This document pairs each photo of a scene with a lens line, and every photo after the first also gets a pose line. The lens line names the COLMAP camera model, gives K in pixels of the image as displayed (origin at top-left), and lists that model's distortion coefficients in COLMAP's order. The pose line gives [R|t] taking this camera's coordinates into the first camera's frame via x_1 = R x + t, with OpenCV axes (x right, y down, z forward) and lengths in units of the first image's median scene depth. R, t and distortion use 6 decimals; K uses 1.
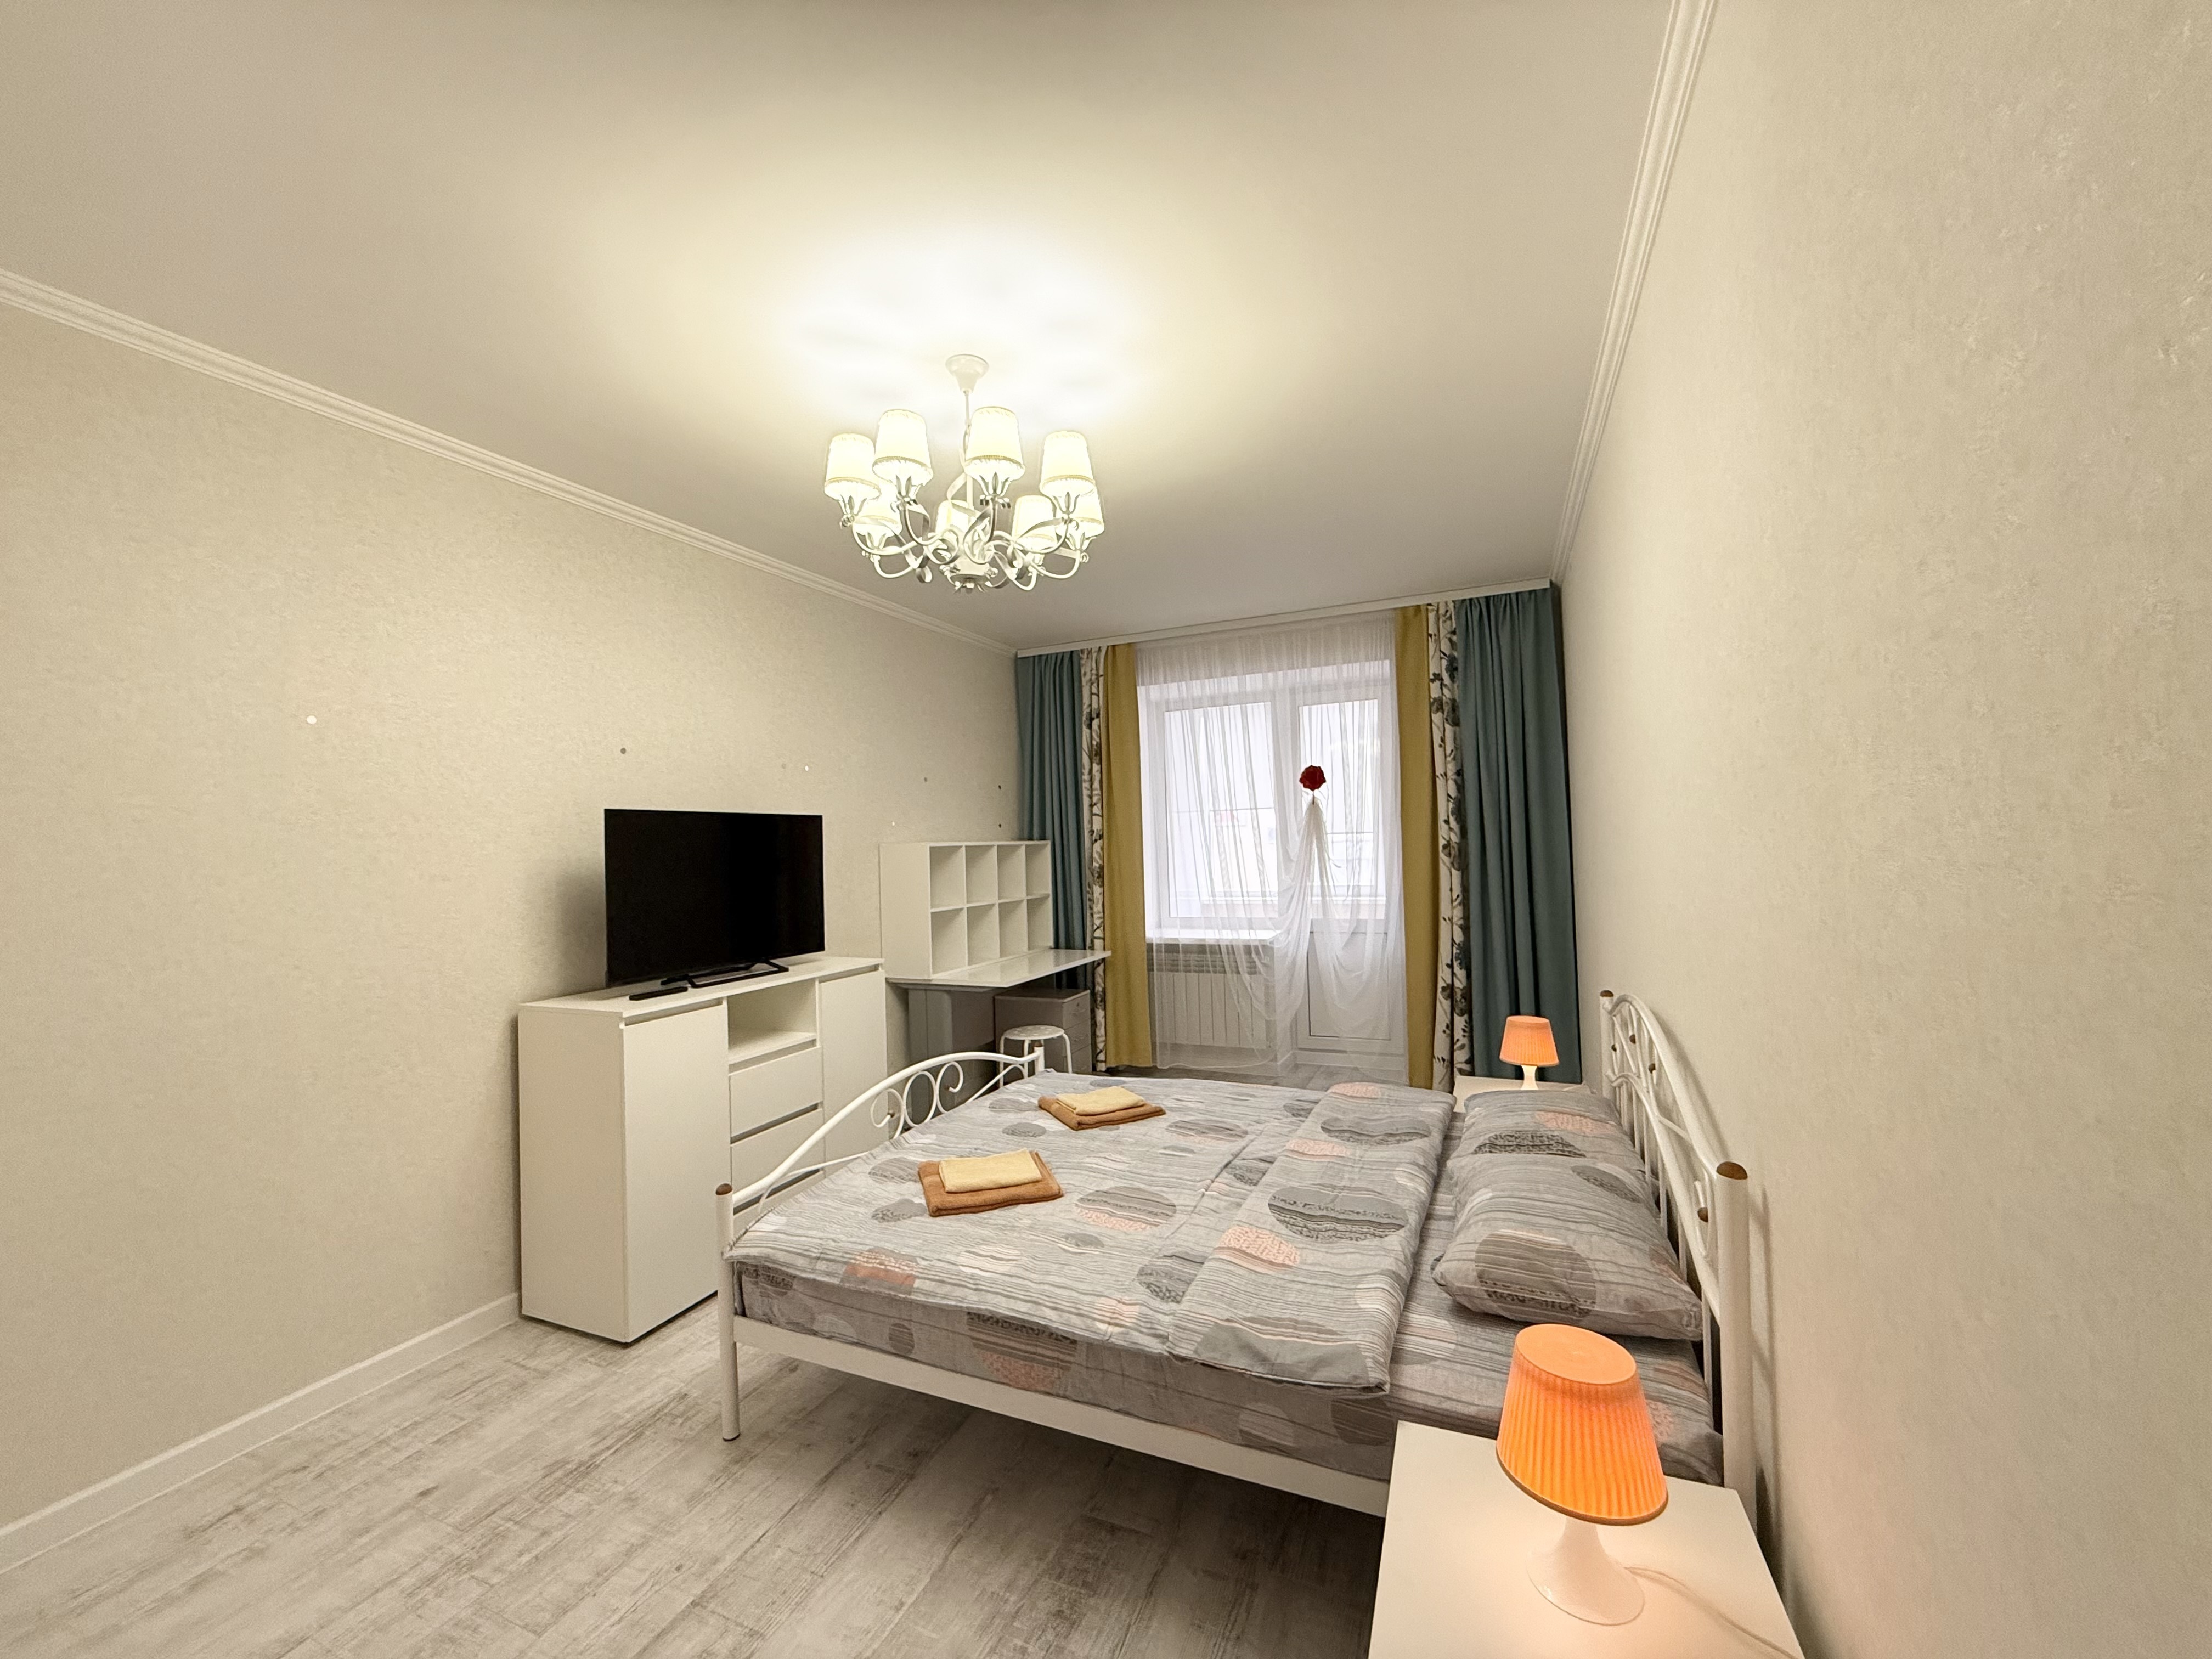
lens RADIAL K [[879.4, 0, 1106.0], [0, 879.4, 829.5], [0, 0, 1]] dist [0.016482, -0.005313]
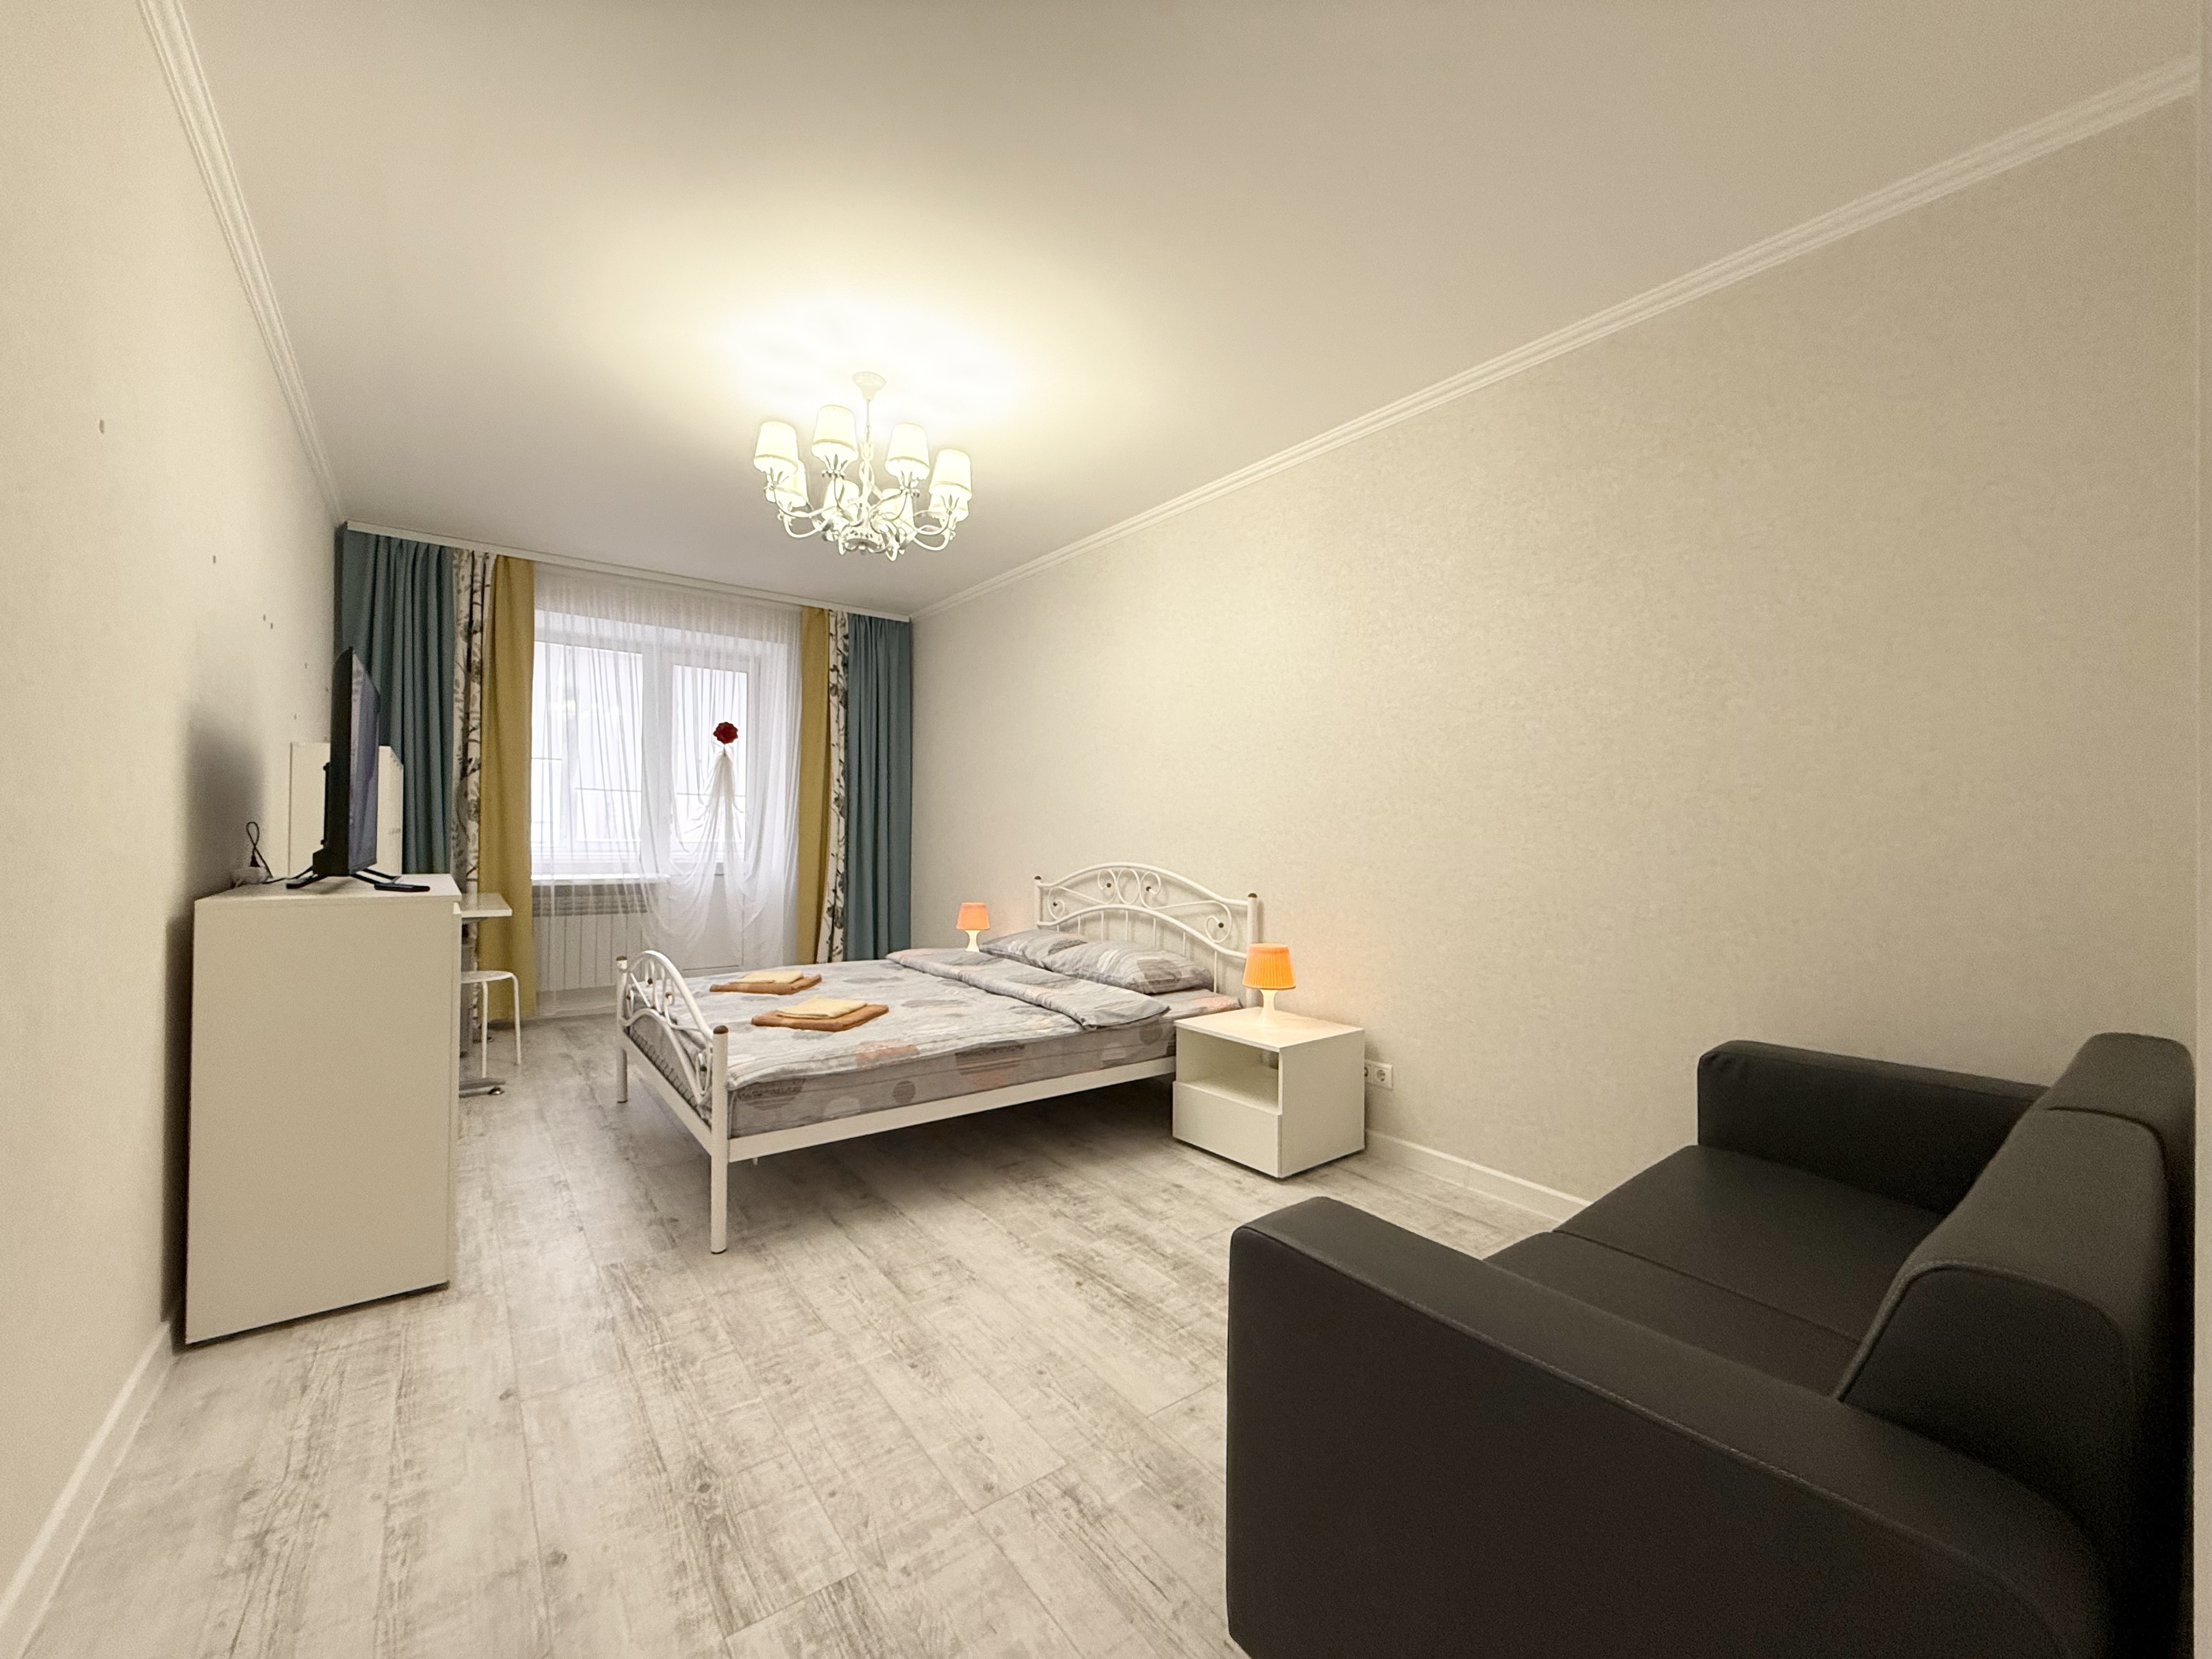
lens RADIAL K [[879.6, 0, 1100.0], [0, 879.6, 829.1], [0, 0, 1]] dist [-0.000518, 0.000155]
pose [[0.479792, 0.040683, 0.876438, -0.562186], [-0.039221, 0.998920, -0.024898, 0.080352], [-0.876505, -0.022429, 0.480870, 0.033320]]
